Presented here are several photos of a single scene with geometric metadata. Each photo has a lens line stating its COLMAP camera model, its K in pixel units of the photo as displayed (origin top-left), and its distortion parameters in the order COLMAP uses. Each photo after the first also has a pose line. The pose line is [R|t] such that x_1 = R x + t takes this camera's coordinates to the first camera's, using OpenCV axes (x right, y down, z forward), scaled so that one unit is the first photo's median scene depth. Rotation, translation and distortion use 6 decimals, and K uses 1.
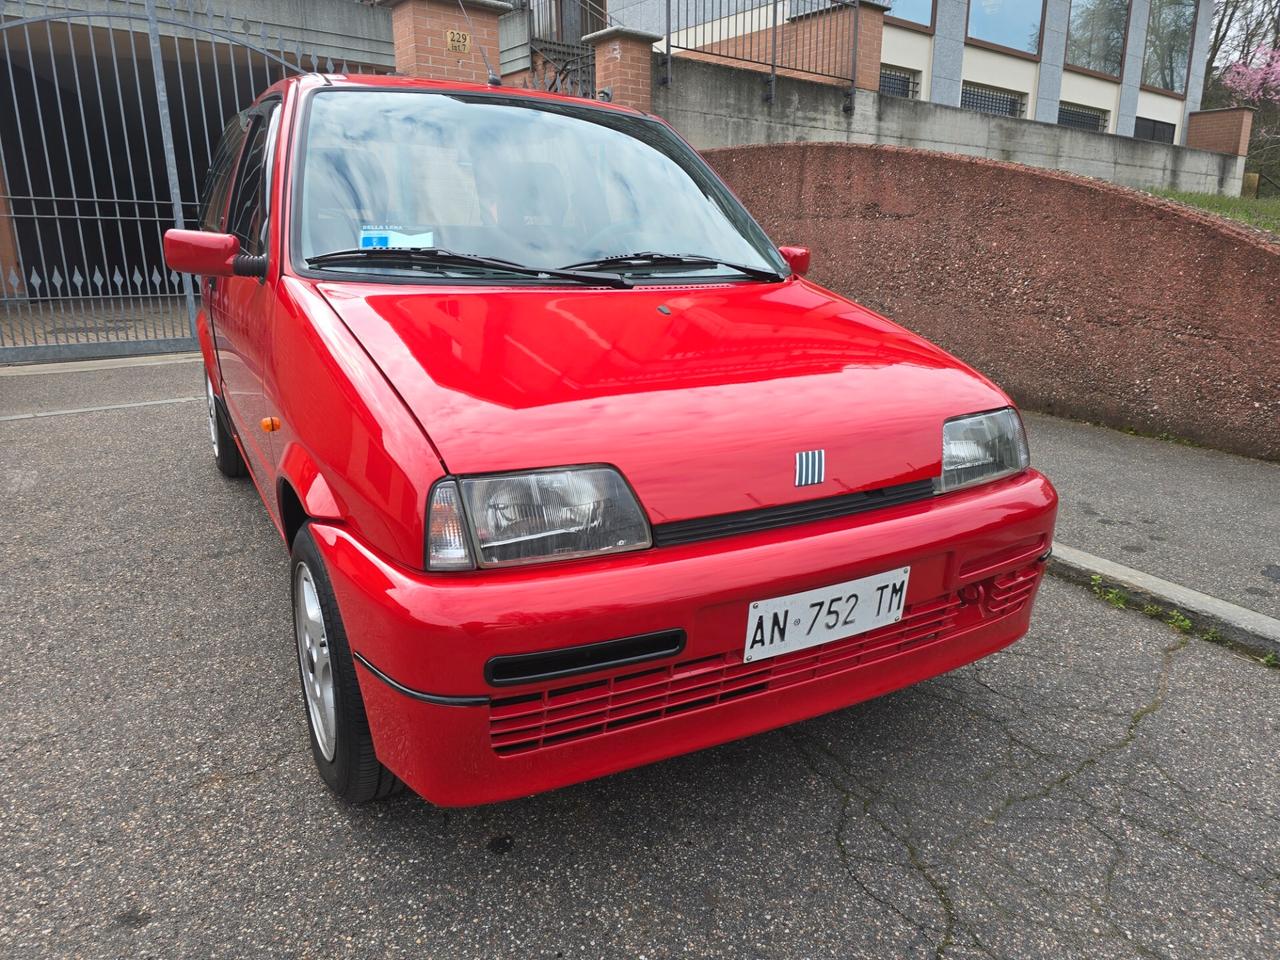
lens RADIAL K [[861.7, 0, 631.7], [0, 861.7, 471.4], [0, 0, 1]] dist [0.033903, -0.028239]
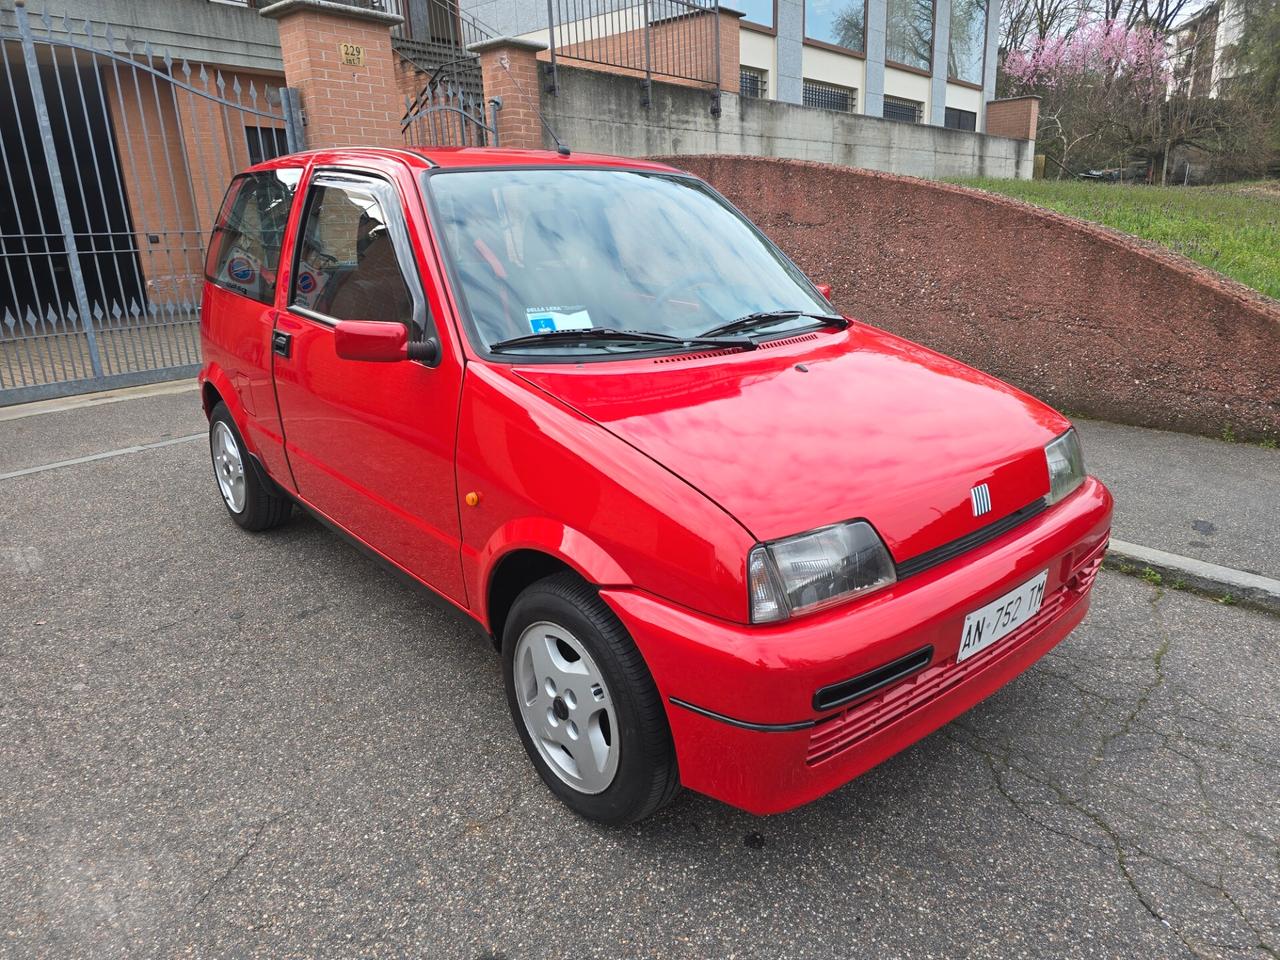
lens RADIAL K [[855.7, 0, 646.4], [0, 855.7, 470.3], [0, 0, 1]] dist [0.049341, -0.042156]
pose [[0.977701, -0.090231, 0.189629, -0.228849], [0.086745, 0.995875, 0.026619, -0.056515], [-0.191248, -0.009576, 0.981495, -0.058792]]
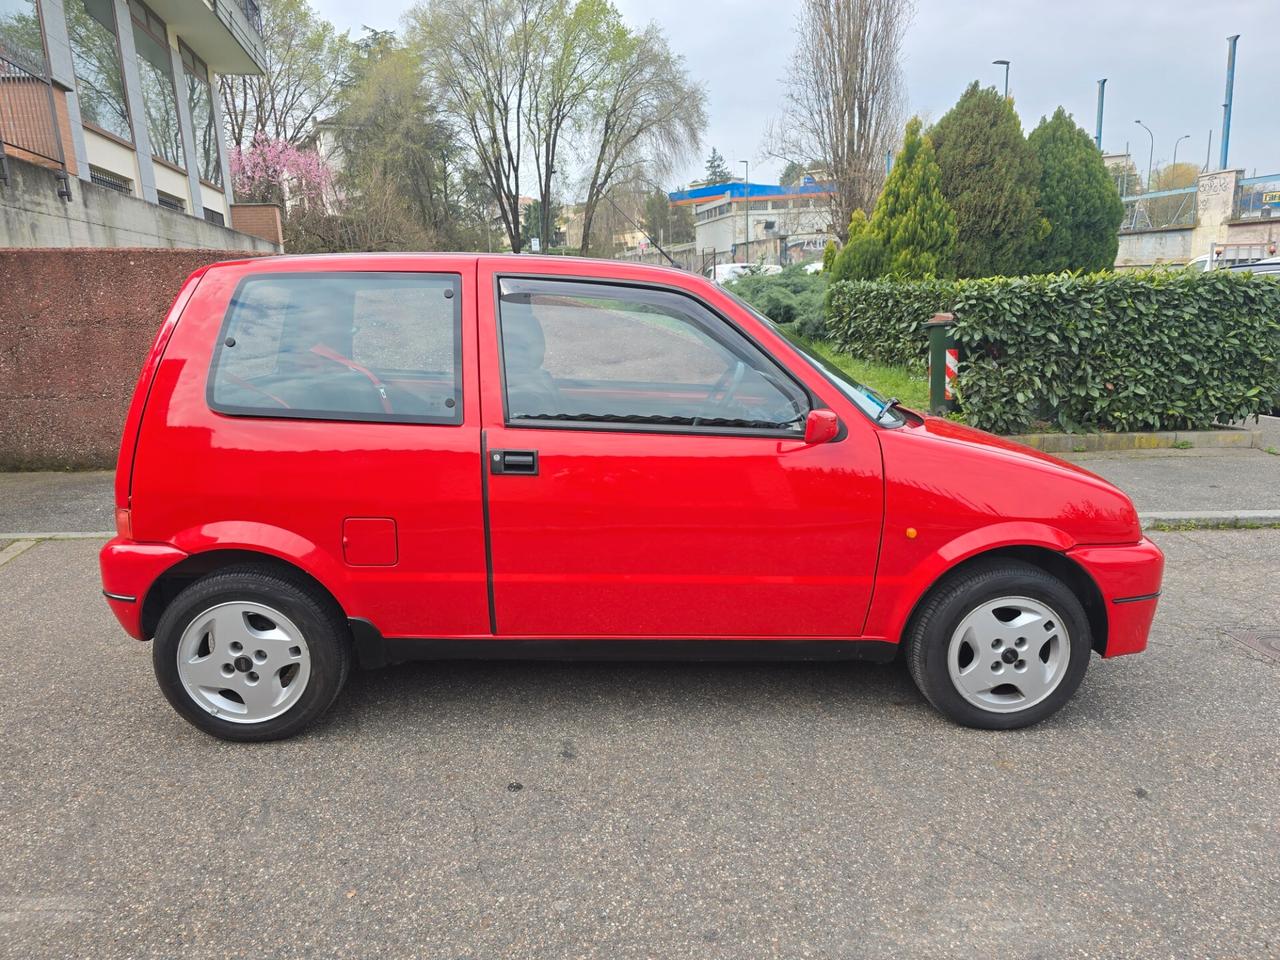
lens RADIAL K [[855.7, 0, 638.9], [0, 855.7, 467.8], [0, 0, 1]] dist [0.049341, -0.042156]
pose [[0.446931, -0.195439, 0.872958, -1.029921], [0.259419, 0.962225, 0.082609, -0.219258], [-0.856128, 0.189542, 0.480749, 0.386280]]
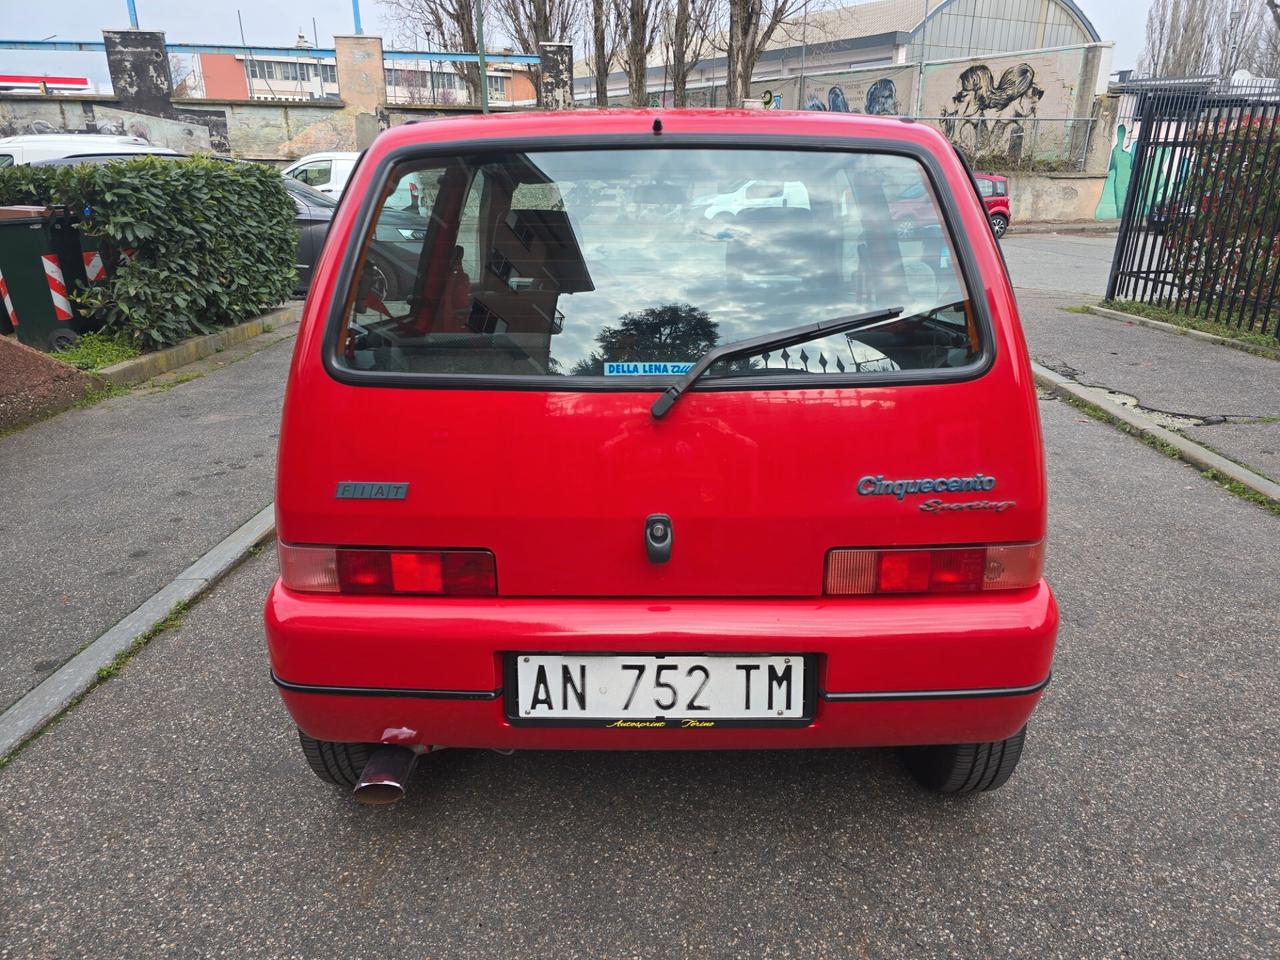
lens RADIAL K [[855.7, 0, 651.1], [0, 855.7, 478.1], [0, 0, 1]] dist [0.049341, -0.042156]
pose [[-0.862973, -0.181375, 0.471572, -0.599004], [0.123630, 0.829169, 0.545155, -0.552994], [-0.489890, 0.528754, -0.693128, 1.581429]]
